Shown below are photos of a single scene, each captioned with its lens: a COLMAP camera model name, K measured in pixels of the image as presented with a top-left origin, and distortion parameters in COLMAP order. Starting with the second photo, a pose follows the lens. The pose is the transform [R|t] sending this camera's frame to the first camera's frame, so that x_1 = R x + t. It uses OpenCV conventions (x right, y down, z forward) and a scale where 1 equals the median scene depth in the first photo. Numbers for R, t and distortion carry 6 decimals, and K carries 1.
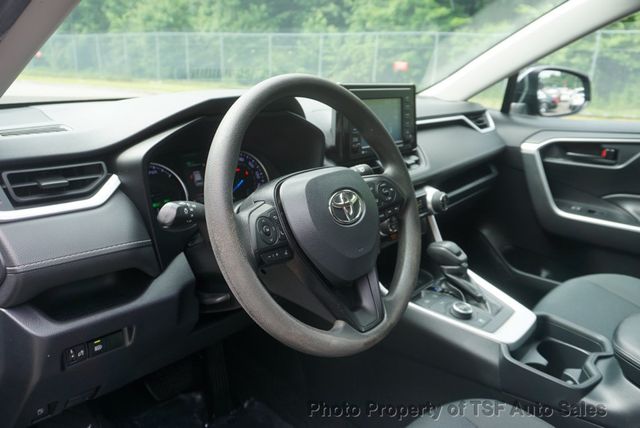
lens RADIAL K [[483.3, 0, 317.8], [0, 483.3, 213.9], [0, 0, 1]] dist [-0.038266, 0.042841]
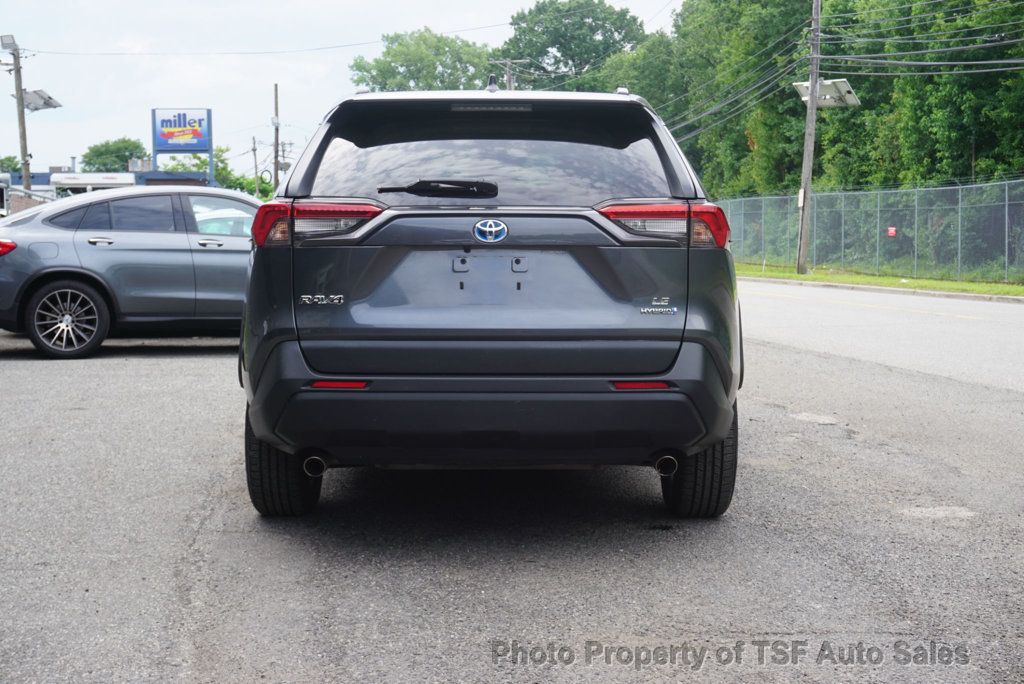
lens RADIAL K [[1383.1, 0, 503.3], [0, 1383.1, 340.3], [0, 0, 1]] dist [0.023488, 0.000000]
pose [[0.672870, 0.020977, -0.739464, 0.223432], [-0.198455, 0.968075, -0.153120, 0.054055], [0.712645, 0.249780, 0.655551, -0.117226]]
